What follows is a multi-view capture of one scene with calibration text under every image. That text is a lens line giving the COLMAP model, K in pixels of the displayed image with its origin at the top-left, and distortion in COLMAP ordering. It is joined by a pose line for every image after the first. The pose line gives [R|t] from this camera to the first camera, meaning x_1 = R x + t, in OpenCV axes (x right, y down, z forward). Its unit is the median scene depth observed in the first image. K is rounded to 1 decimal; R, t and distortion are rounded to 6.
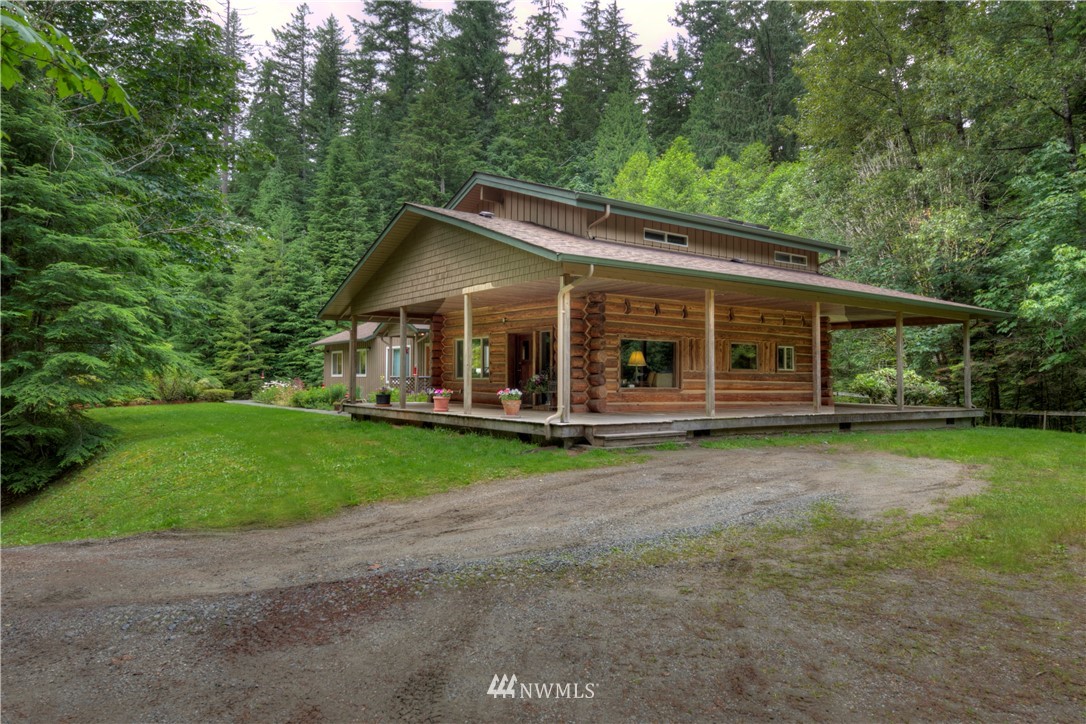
lens RADIAL K [[721.6, 0, 544.8], [0, 721.6, 362.7], [0, 0, 1]] dist [-0.001841, 0.000024]
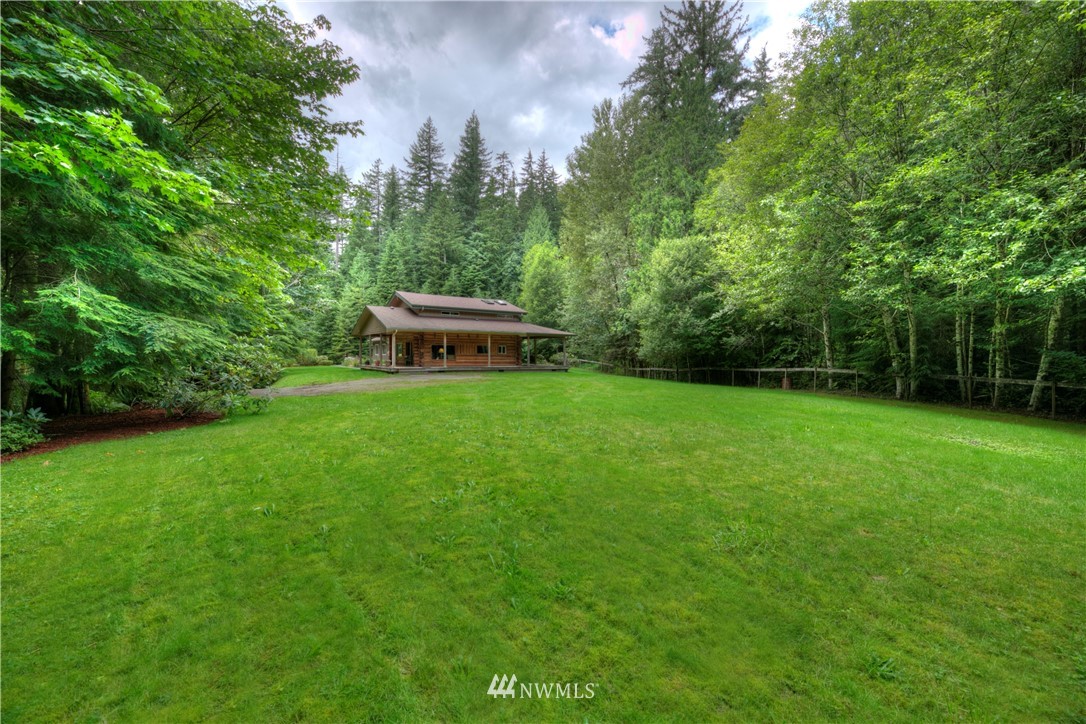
lens RADIAL K [[448.8, 0, 540.5], [0, 448.8, 360.6], [0, 0, 1]] dist [-0.003743, -0.000825]
pose [[0.999805, 0.000153, -0.019751, 0.152721], [0.000538, 0.999389, 0.034959, -0.007383], [0.019745, -0.034963, 0.999194, -0.252540]]
